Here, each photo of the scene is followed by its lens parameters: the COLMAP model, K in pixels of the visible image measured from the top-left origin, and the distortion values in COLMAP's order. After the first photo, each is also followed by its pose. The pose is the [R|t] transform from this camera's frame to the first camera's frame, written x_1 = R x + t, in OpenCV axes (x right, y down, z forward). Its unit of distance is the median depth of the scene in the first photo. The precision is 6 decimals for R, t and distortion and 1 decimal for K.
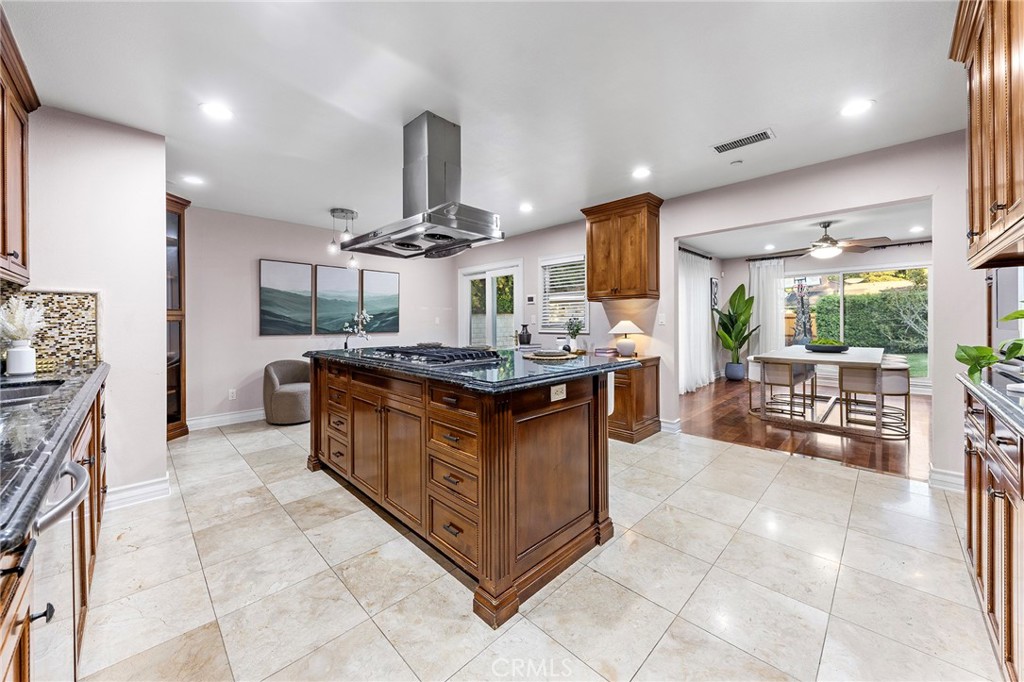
lens RADIAL K [[378.6, 0, 510.3], [0, 378.6, 321.7], [0, 0, 1]] dist [-0.000342, -0.000041]
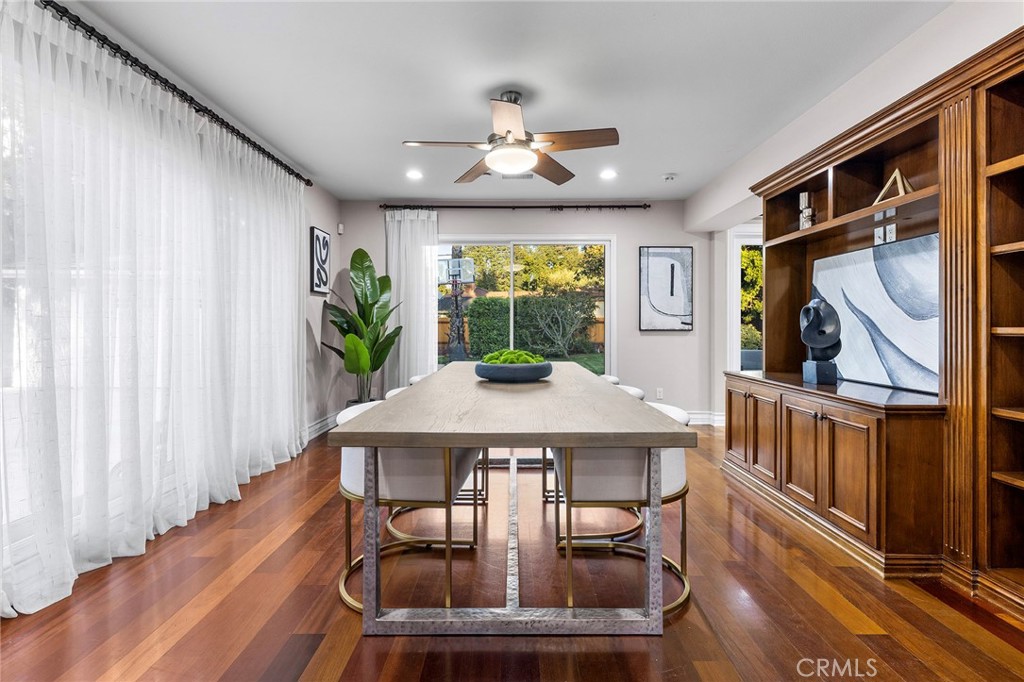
lens RADIAL K [[462.2, 0, 513.2], [0, 462.2, 328.3], [0, 0, 1]] dist [-0.000057, -0.000013]
pose [[0.706238, 0.003110, 0.707968, 0.253628], [-0.001178, 0.999994, -0.003218, 0.012879], [-0.707974, 0.001439, 0.706237, 0.347895]]
